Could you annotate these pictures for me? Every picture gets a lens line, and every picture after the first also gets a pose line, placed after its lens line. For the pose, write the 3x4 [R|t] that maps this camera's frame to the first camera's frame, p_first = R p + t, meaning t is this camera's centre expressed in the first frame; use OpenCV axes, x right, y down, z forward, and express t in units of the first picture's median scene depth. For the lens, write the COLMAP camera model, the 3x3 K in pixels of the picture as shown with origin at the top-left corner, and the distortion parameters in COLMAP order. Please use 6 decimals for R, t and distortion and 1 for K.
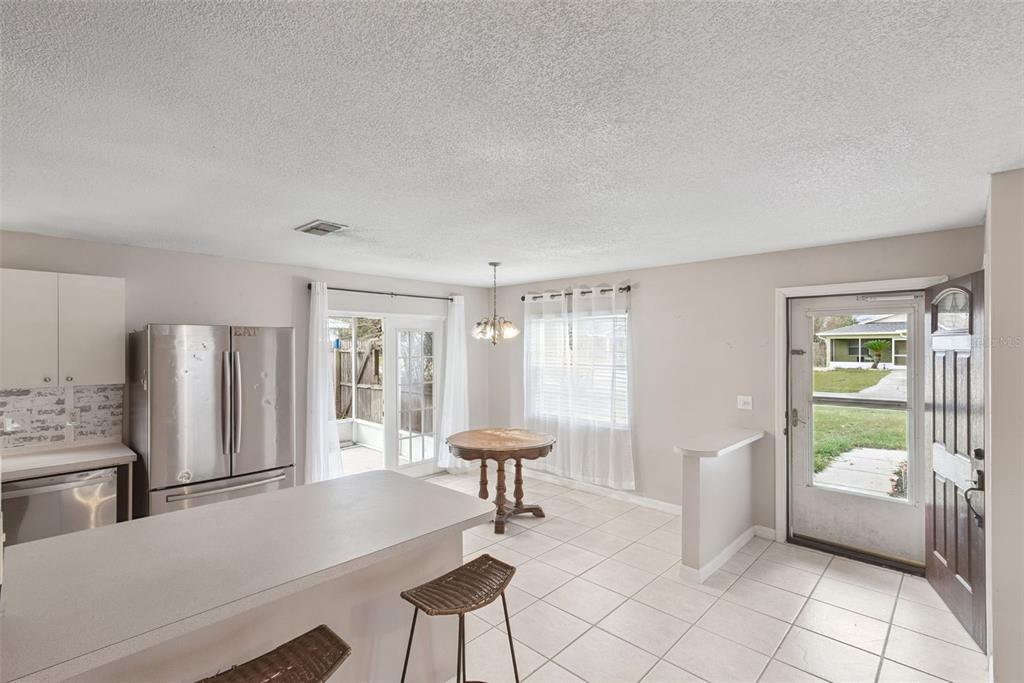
lens RADIAL K [[474.6, 0, 510.8], [0, 474.6, 343.8], [0, 0, 1]] dist [0.028108, 0.000111]
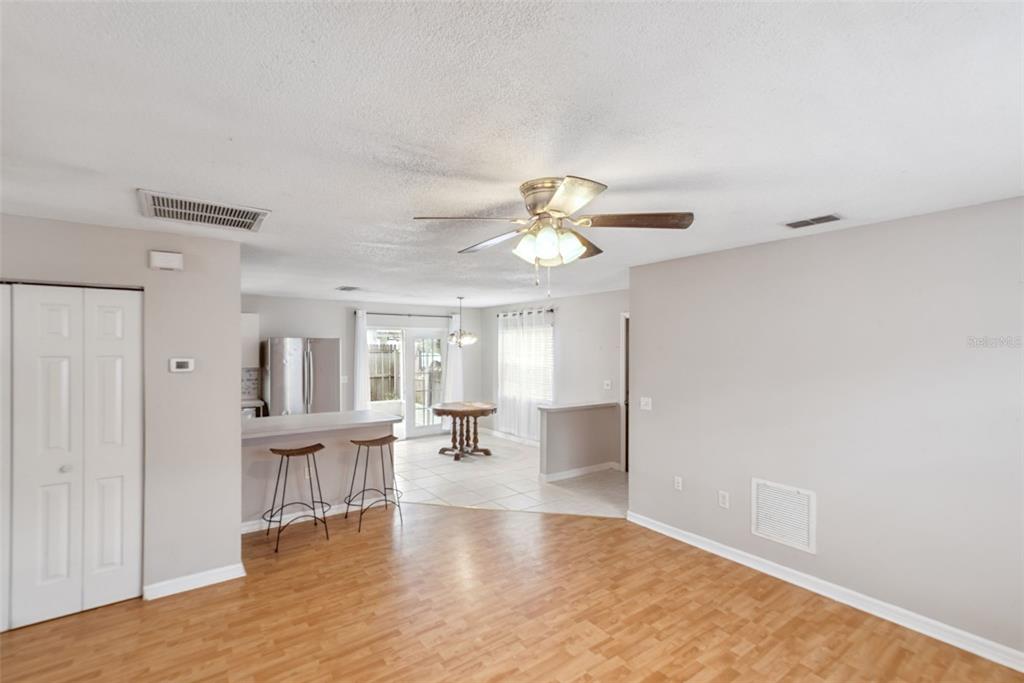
lens RADIAL K [[474.6, 0, 517.4], [0, 474.6, 343.8], [0, 0, 1]] dist [0.028108, 0.000111]
pose [[0.984882, -0.000497, -0.173226, 0.432371], [0.000038, 0.999996, -0.002654, -0.007028], [0.173227, 0.002607, 0.984879, -0.553021]]
